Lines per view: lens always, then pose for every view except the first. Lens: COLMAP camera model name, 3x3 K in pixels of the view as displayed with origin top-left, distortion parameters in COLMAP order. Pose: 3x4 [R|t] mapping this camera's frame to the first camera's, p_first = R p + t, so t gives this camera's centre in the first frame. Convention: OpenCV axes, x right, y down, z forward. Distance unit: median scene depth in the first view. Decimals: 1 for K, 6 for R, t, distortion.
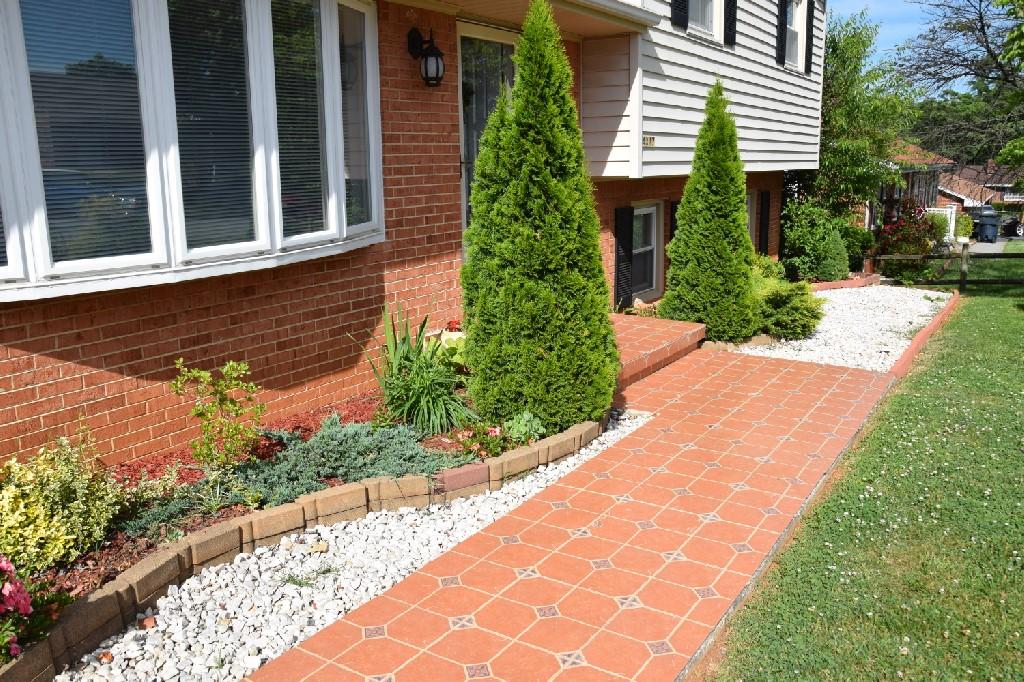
lens RADIAL K [[809.2, 0, 512.0], [0, 809.2, 341.0], [0, 0, 1]] dist [-0.095577, 0.005784]
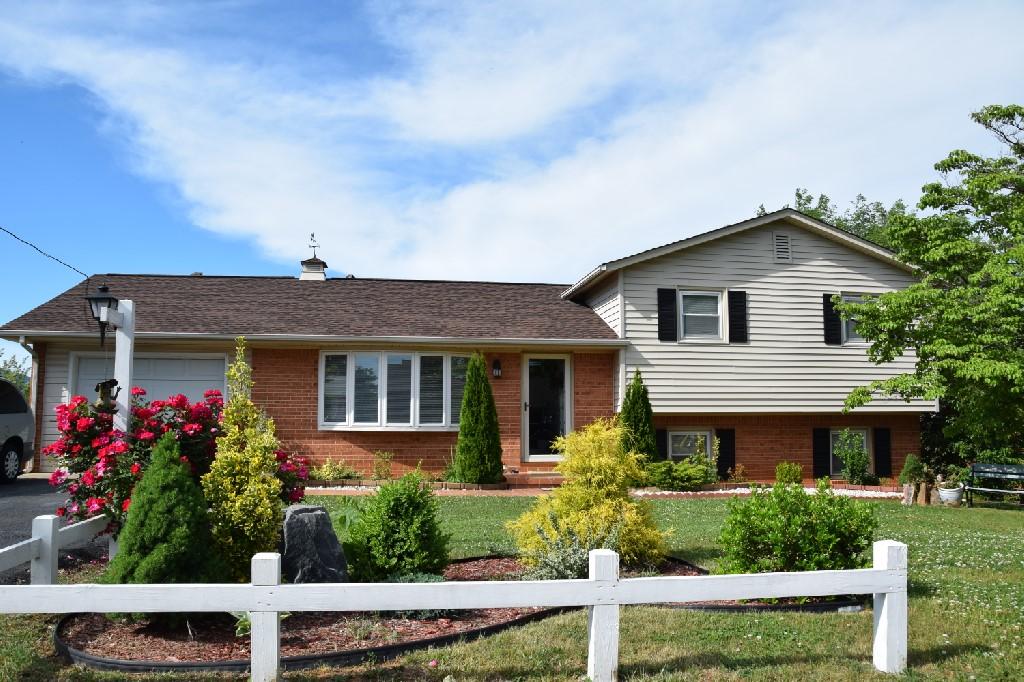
lens RADIAL K [[809.2, 0, 512.0], [0, 809.2, 341.0], [0, 0, 1]] dist [-0.095577, 0.005784]
pose [[0.662568, -0.038389, -0.748017, 2.645082], [-0.179795, 0.961334, -0.208593, 0.190638], [0.727102, 0.272697, 0.630047, -1.049498]]
